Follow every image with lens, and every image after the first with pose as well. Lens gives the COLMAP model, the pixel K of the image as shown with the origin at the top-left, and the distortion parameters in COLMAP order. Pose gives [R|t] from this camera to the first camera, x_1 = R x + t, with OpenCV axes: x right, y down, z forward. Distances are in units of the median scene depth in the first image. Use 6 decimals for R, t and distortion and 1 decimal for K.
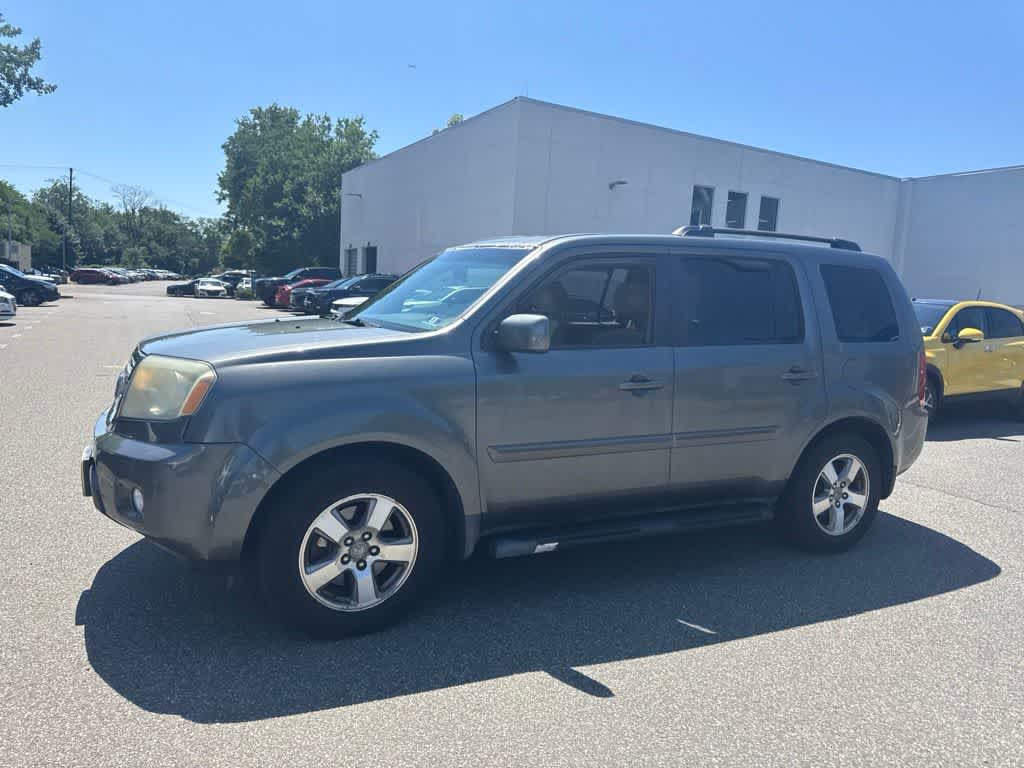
lens RADIAL K [[714.2, 0, 524.2], [0, 714.2, 373.4], [0, 0, 1]] dist [0.034734, -0.042173]
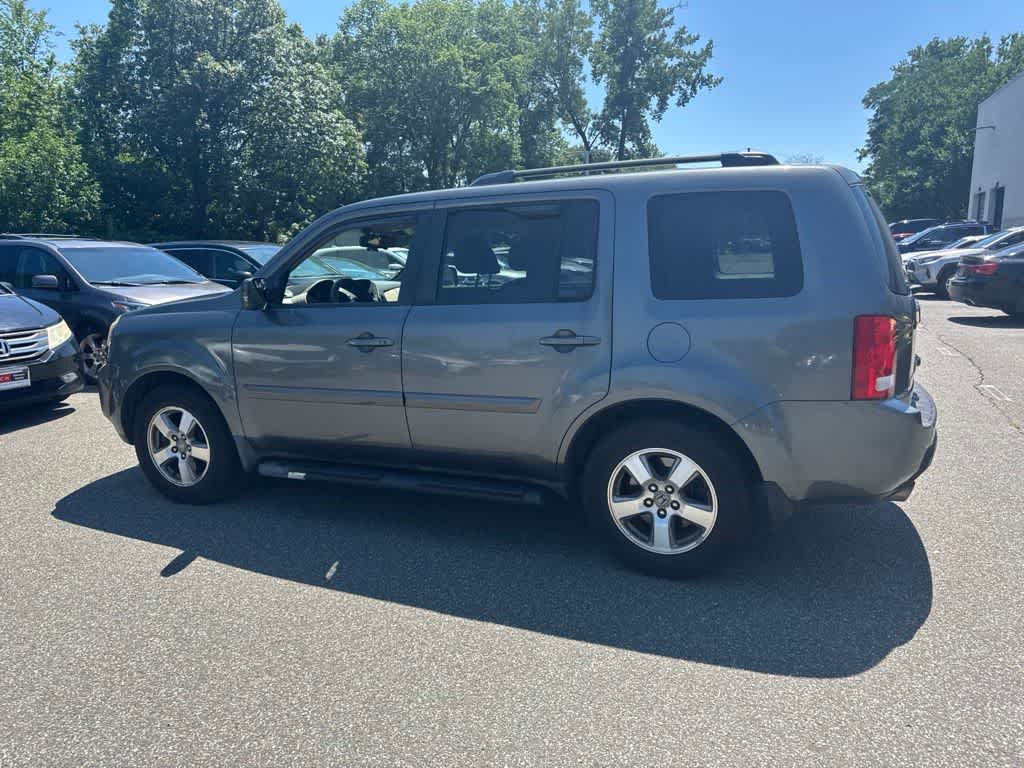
lens RADIAL K [[714.2, 0, 520.2], [0, 714.2, 378.3], [0, 0, 1]] dist [0.034734, -0.042173]
pose [[0.644253, 0.072893, -0.761331, 0.952474], [-0.028663, 0.997050, 0.071206, -0.010628], [0.764275, -0.024052, 0.644442, 0.423317]]
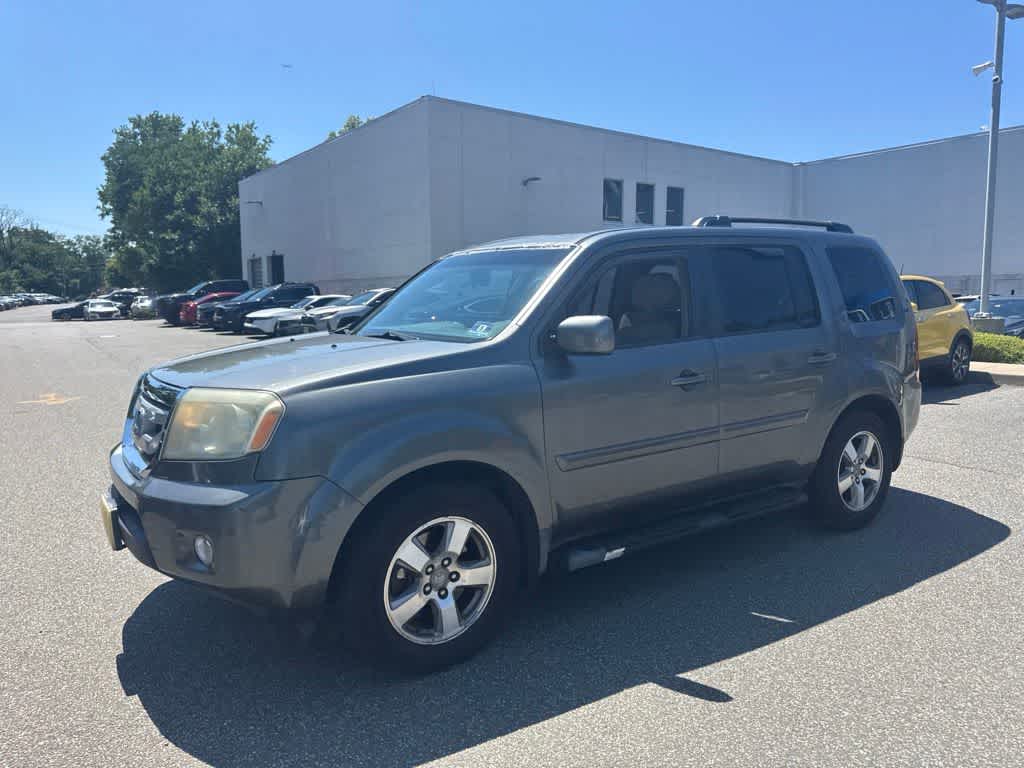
lens RADIAL K [[714.2, 0, 521.9], [0, 714.2, 374.4], [0, 0, 1]] dist [0.034734, -0.042173]
pose [[0.990309, -0.074559, 0.117168, -0.154154], [0.074159, 0.997216, 0.007777, -0.013231], [-0.117422, 0.000987, 0.993082, 0.039914]]
